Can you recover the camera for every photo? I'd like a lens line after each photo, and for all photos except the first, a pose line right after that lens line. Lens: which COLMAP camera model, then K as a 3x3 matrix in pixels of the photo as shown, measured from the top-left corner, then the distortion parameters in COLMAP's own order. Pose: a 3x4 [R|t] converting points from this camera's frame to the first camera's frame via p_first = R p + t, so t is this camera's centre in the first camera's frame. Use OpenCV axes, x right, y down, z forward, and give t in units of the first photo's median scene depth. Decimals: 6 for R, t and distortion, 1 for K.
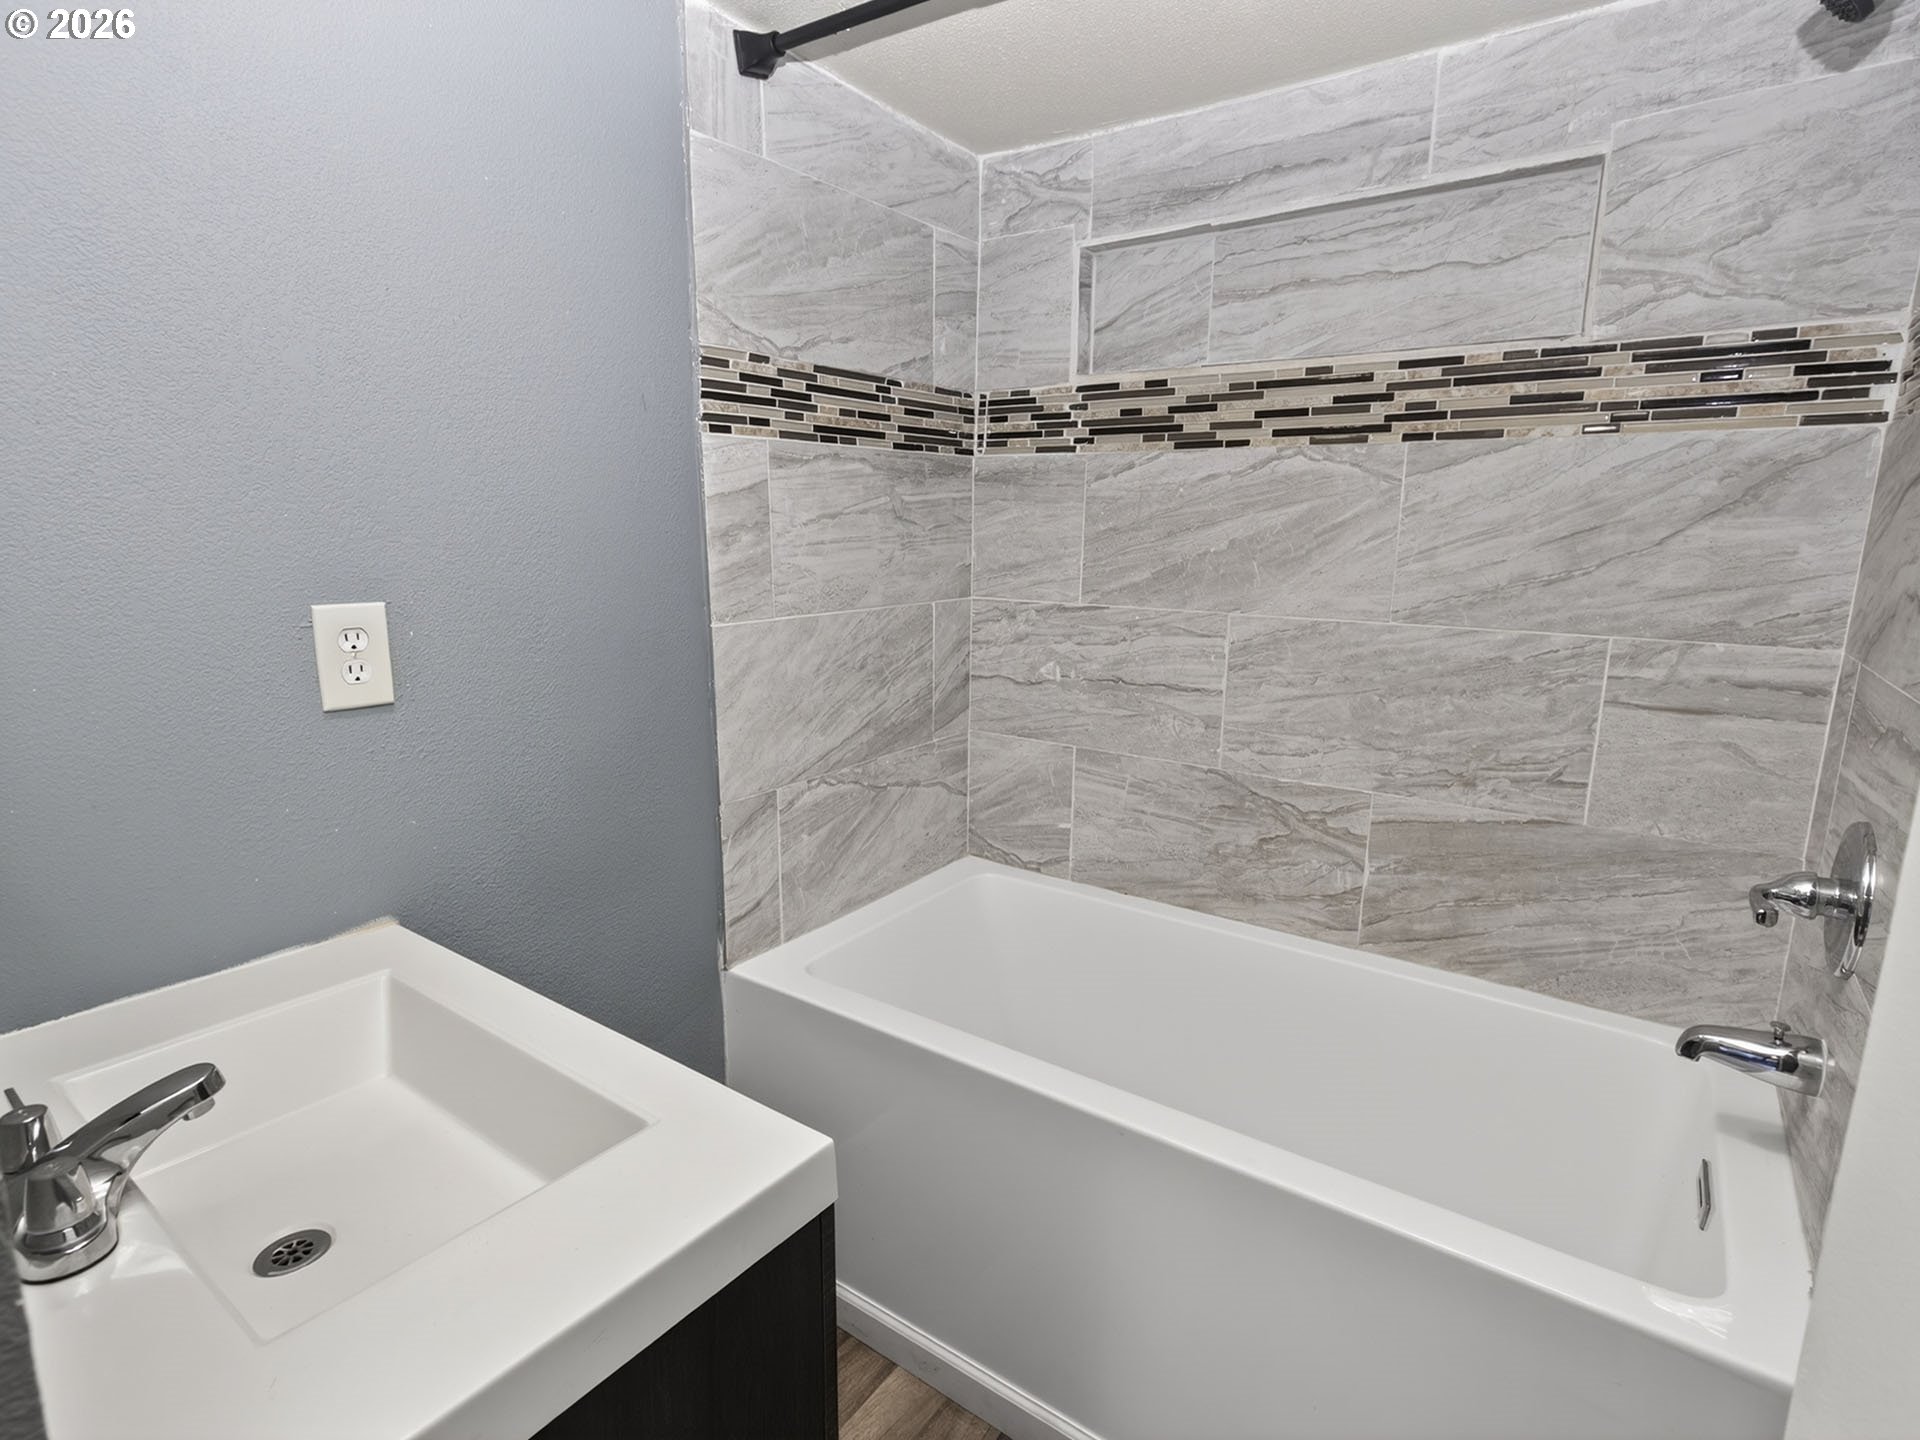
lens RADIAL K [[984.8, 0, 1049.5], [0, 984.8, 722.0], [0, 0, 1]] dist [-0.011053, 0.001171]
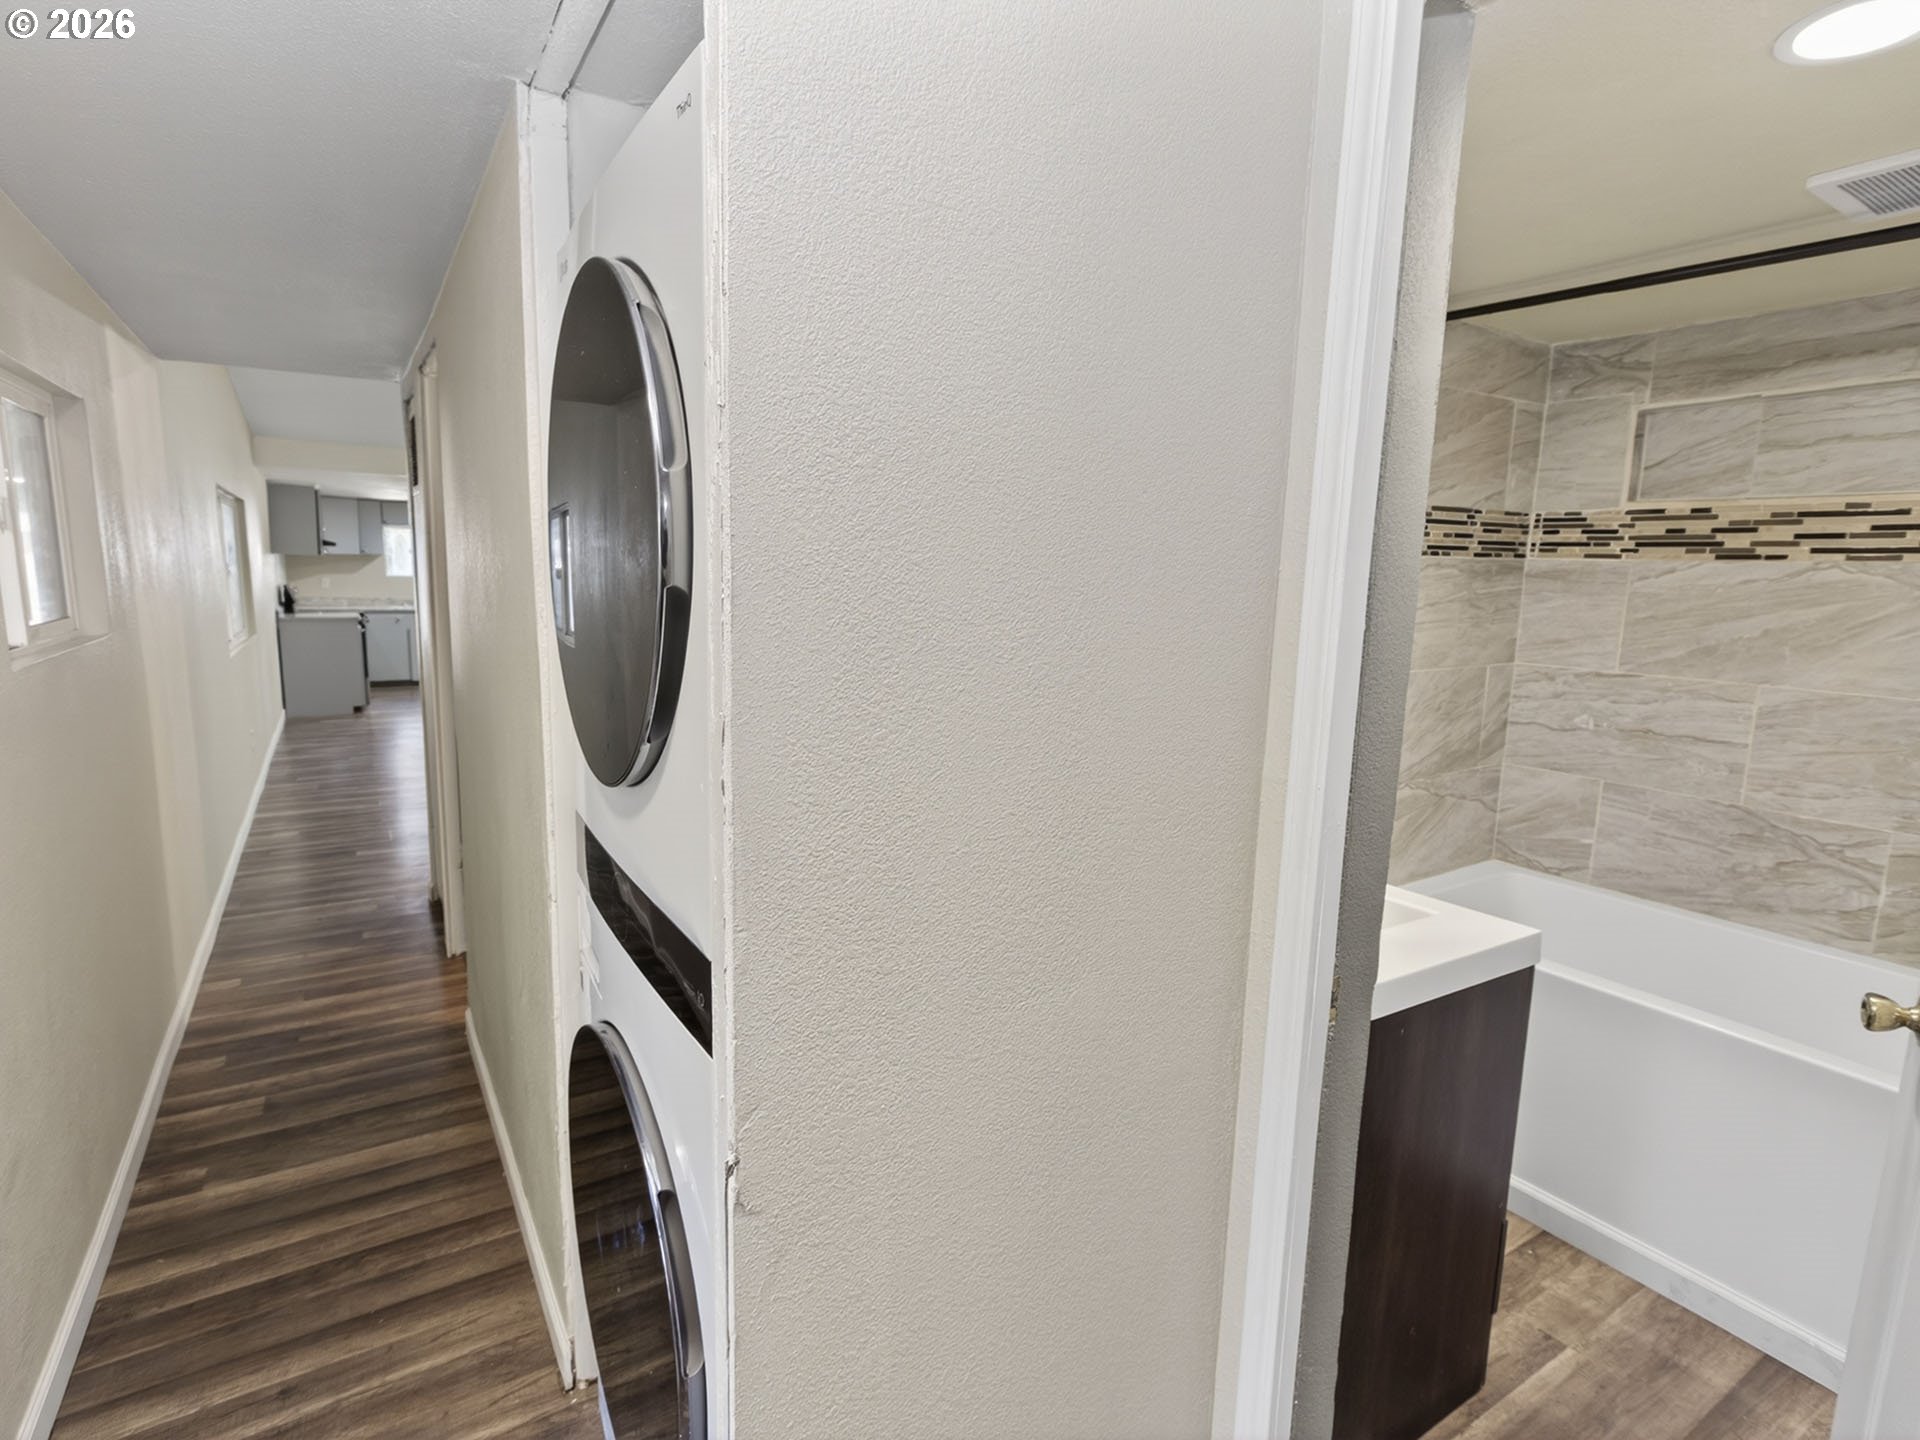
lens RADIAL K [[1020.6, 0, 968.6], [0, 1020.6, 715.7], [0, 0, 1]] dist [-0.001968, -0.000022]
pose [[0.909034, 0.066259, -0.411422, -0.200059], [-0.090729, 0.995063, -0.040211, 0.074960], [0.406726, 0.073881, 0.910558, -0.618655]]
